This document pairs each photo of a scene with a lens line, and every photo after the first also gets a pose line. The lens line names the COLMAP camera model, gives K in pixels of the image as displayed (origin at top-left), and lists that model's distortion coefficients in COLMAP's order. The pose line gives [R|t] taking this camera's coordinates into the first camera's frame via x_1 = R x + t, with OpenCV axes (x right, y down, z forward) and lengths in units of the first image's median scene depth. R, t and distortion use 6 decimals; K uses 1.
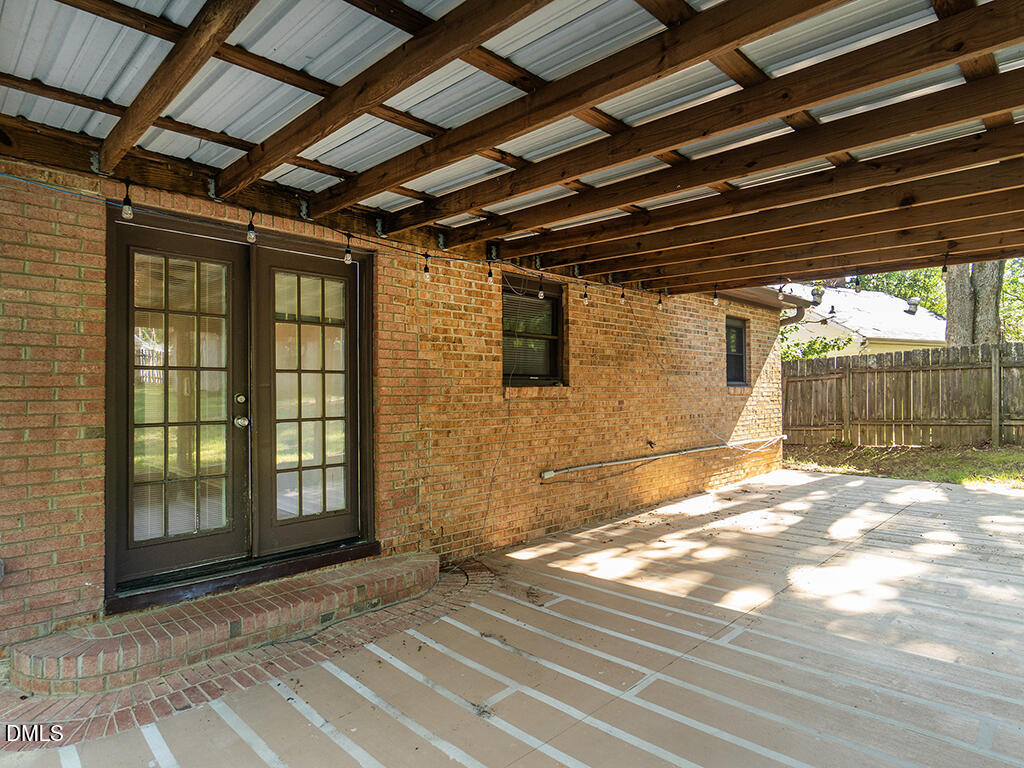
lens RADIAL K [[589.2, 0, 519.4], [0, 589.2, 382.9], [0, 0, 1]] dist [0.000054, 0.001498]
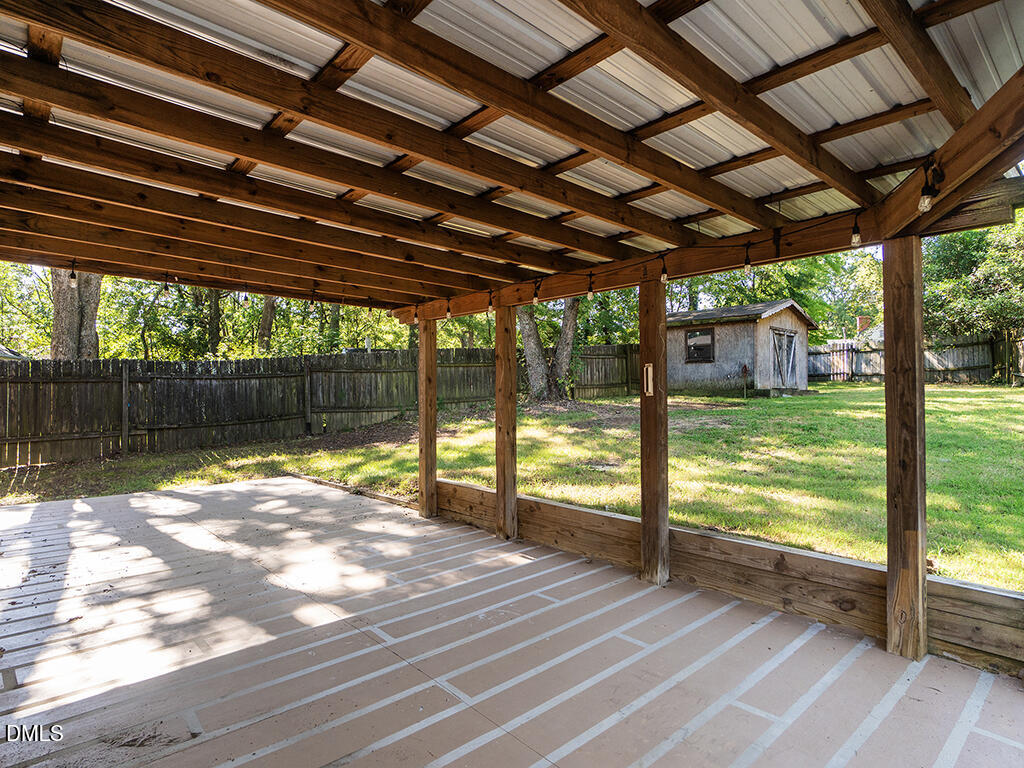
lens RADIAL K [[589.2, 0, 512.4], [0, 589.2, 390.6], [0, 0, 1]] dist [0.000054, 0.001498]
pose [[0.062712, 0.015507, 0.997911, -0.547135], [-0.003322, 0.999877, -0.015329, 0.010199], [-0.998026, -0.002354, 0.062756, 0.573498]]
